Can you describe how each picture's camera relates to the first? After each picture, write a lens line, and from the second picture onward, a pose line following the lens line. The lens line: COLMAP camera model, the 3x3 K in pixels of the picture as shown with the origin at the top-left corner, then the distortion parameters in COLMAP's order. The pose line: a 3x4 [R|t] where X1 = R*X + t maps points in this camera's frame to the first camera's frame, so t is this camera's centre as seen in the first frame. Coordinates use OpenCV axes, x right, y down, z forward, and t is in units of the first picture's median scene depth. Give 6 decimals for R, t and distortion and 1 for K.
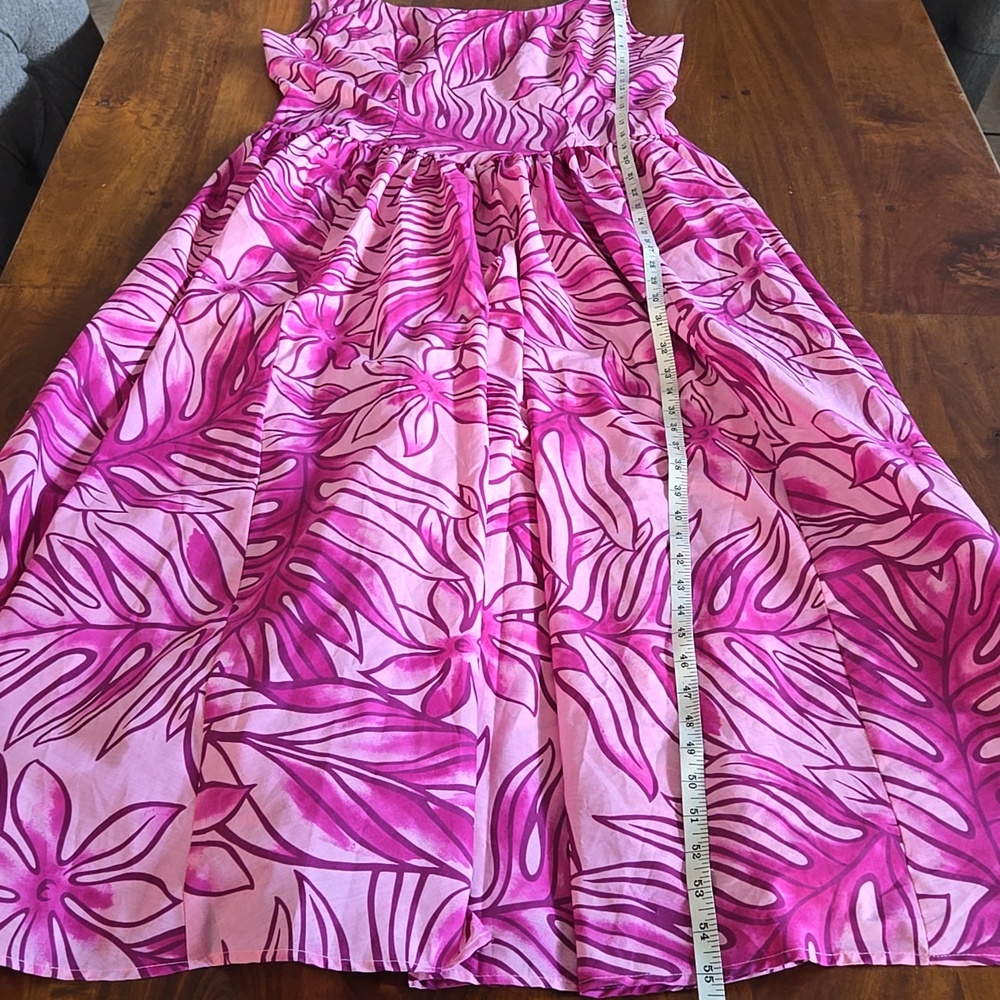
lens RADIAL K [[1466.8, 0, 498.1], [0, 1466.8, 472.9], [0, 0, 1]] dist [0.044621, -0.011037]
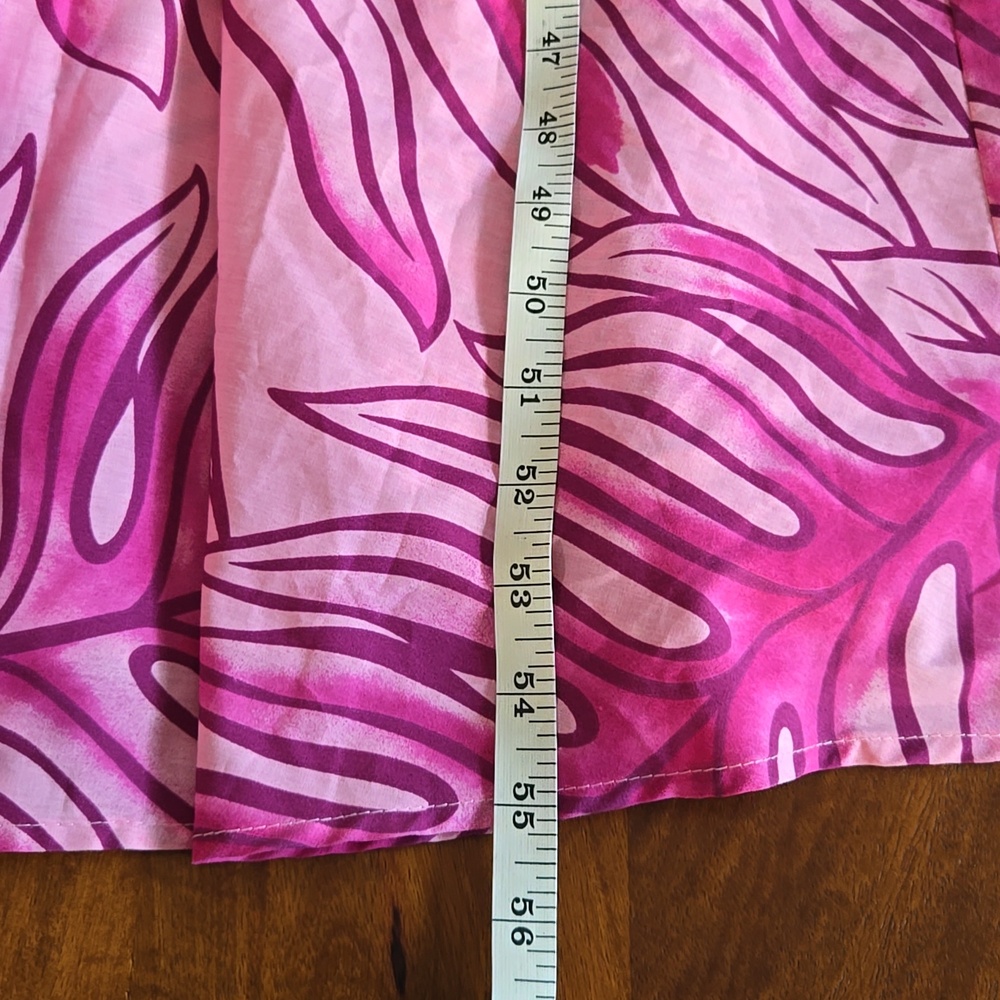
lens RADIAL K [[1466.8, 0, 498.1], [0, 1466.8, 472.9], [0, 0, 1]] dist [0.044621, -0.011037]
pose [[0.999796, 0.013539, 0.015013, 0.122708], [-0.019100, 0.875975, 0.481978, 0.063705], [-0.006626, -0.482166, 0.876055, 0.660570]]
